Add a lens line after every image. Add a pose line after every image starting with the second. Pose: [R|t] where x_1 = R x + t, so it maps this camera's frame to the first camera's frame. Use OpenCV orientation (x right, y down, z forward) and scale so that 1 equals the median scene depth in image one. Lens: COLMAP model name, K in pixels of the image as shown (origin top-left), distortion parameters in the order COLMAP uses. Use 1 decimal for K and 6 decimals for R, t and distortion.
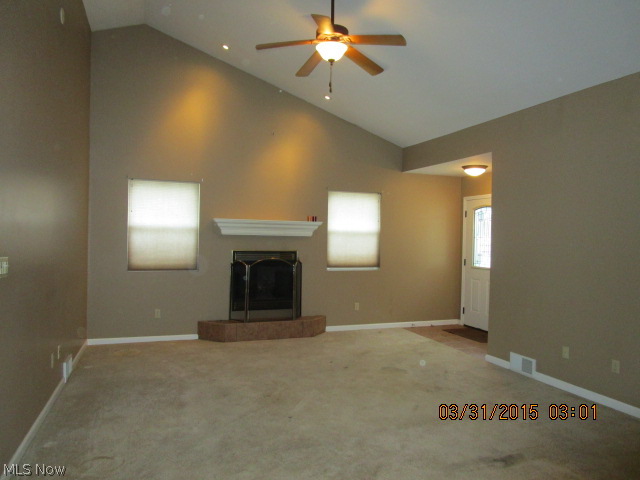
lens RADIAL K [[461.8, 0, 320.0], [0, 461.8, 240.0], [0, 0, 1]] dist [-0.028706, 0.001227]
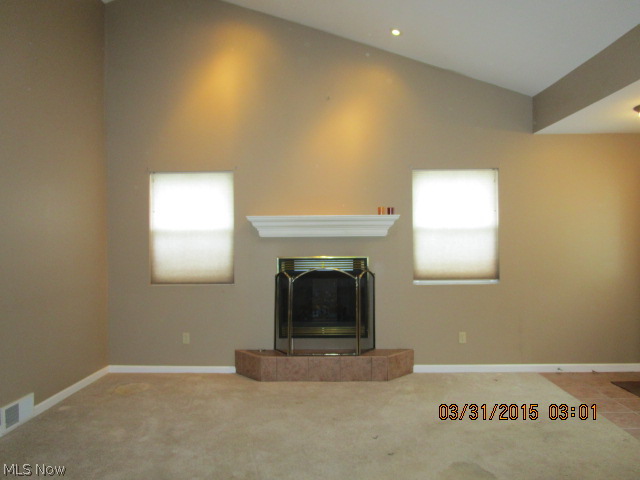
lens RADIAL K [[461.8, 0, 320.0], [0, 461.8, 240.0], [0, 0, 1]] dist [-0.028706, 0.001227]
pose [[0.924416, -0.027682, -0.380380, 0.164413], [0.024820, 0.999615, -0.012426, 0.004593], [0.380578, 0.002046, 0.924747, 0.330679]]
